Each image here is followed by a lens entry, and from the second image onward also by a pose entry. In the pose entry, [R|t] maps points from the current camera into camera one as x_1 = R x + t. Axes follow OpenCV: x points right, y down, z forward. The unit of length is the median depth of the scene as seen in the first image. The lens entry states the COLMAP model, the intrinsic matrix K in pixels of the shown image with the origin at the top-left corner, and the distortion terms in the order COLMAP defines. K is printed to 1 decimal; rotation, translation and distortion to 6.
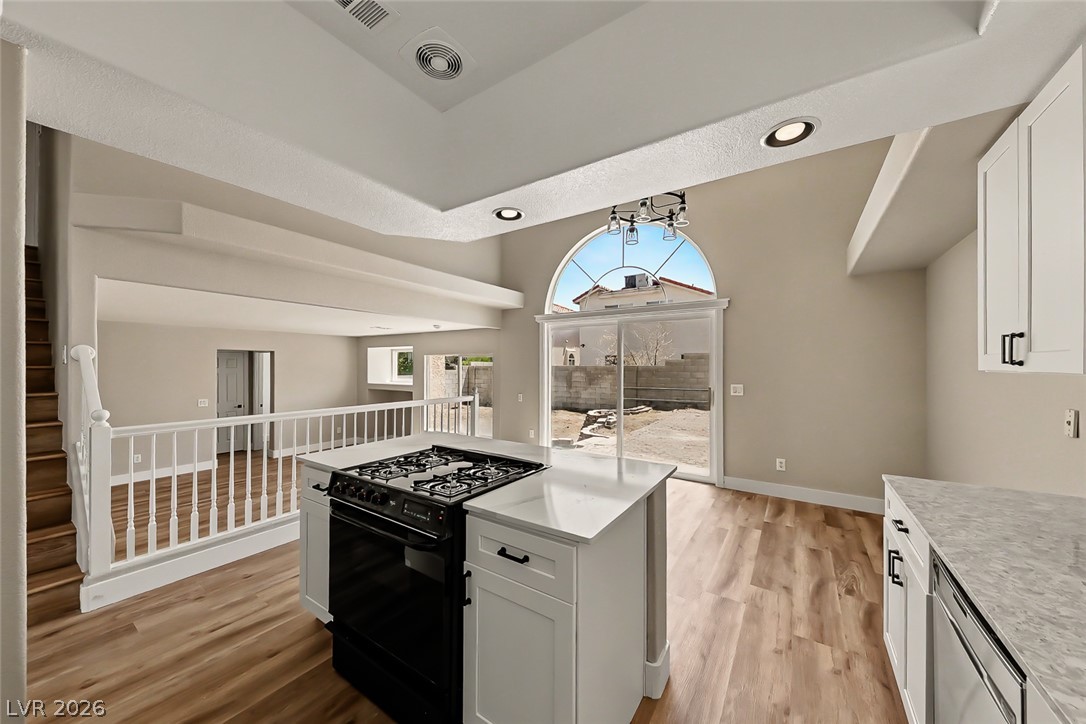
lens RADIAL K [[377.9, 0, 542.0], [0, 377.9, 367.2], [0, 0, 1]] dist [0.016742, -0.006715]
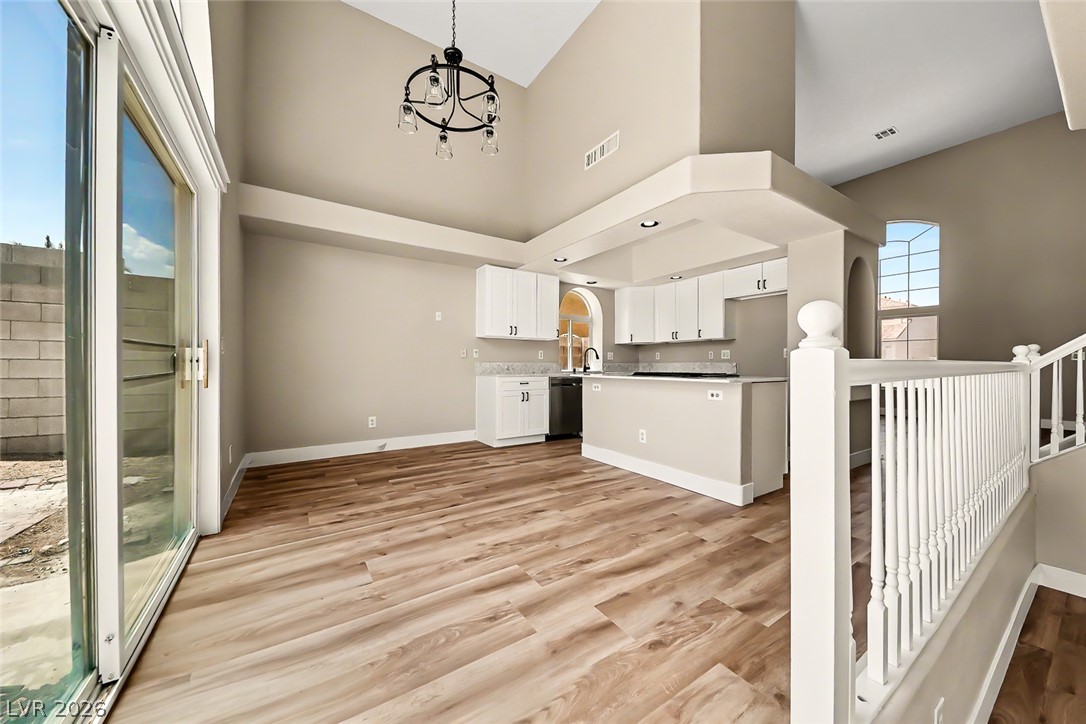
lens RADIAL K [[377.9, 0, 536.8], [0, 377.9, 365.6], [0, 0, 1]] dist [0.016742, -0.006715]
pose [[-0.917496, -0.004509, 0.397721, -0.145235], [-0.003572, 0.999989, 0.003096, 0.088506], [-0.397730, 0.001420, -0.917501, 1.341514]]
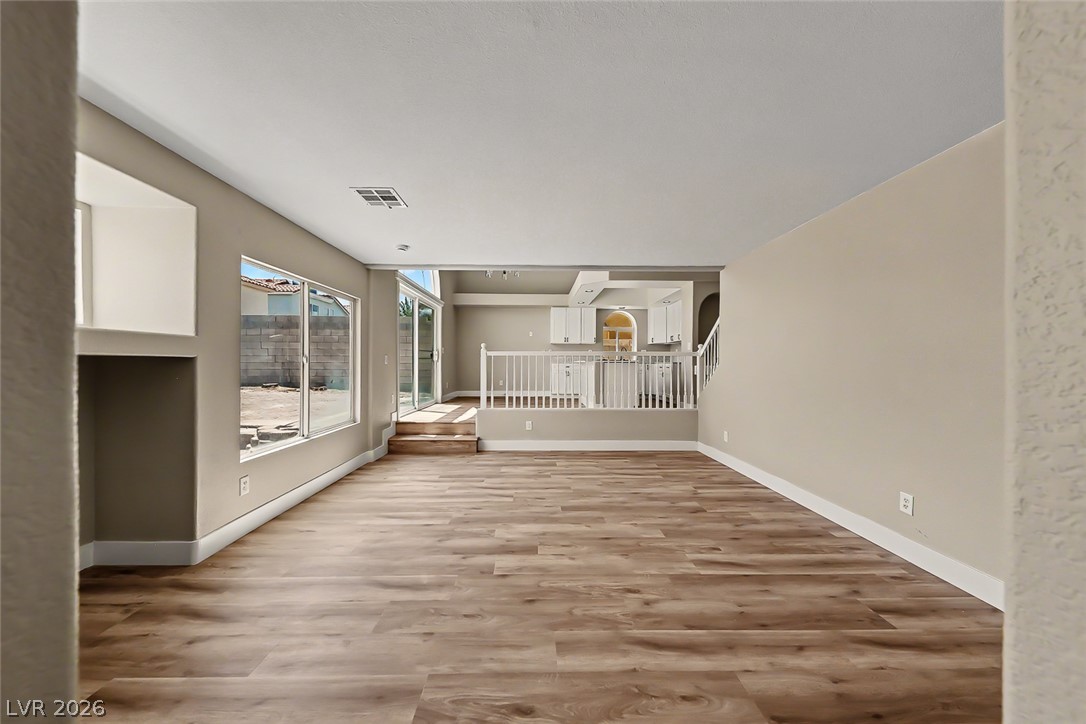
lens RADIAL K [[377.9, 0, 546.2], [0, 377.9, 359.2], [0, 0, 1]] dist [0.016742, -0.006715]
pose [[-0.583057, 0.008179, 0.812390, -1.333832], [-0.001619, 0.999936, -0.011229, 0.124530], [-0.812430, -0.007862, -0.583006, 1.682597]]
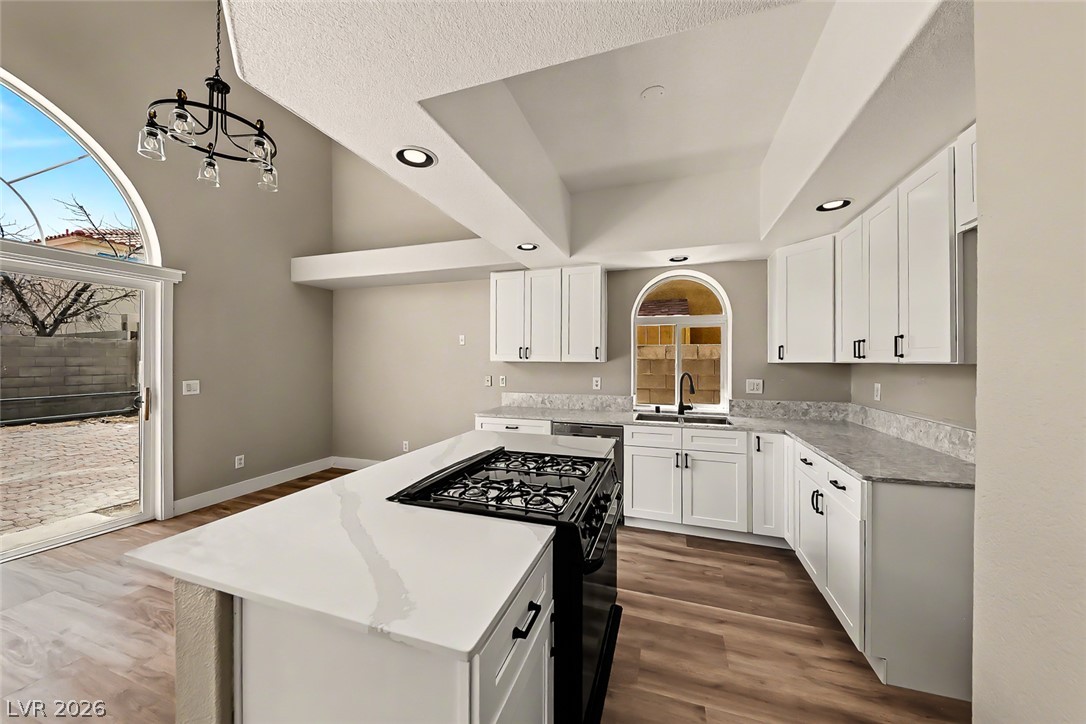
lens RADIAL K [[377.9, 0, 537.6], [0, 377.9, 361.3], [0, 0, 1]] dist [0.016742, -0.006715]
pose [[-0.251993, -0.003164, 0.967724, -0.460397], [-0.000460, 0.999995, 0.003150, 0.001083], [-0.967729, 0.000348, -0.251993, 0.493910]]
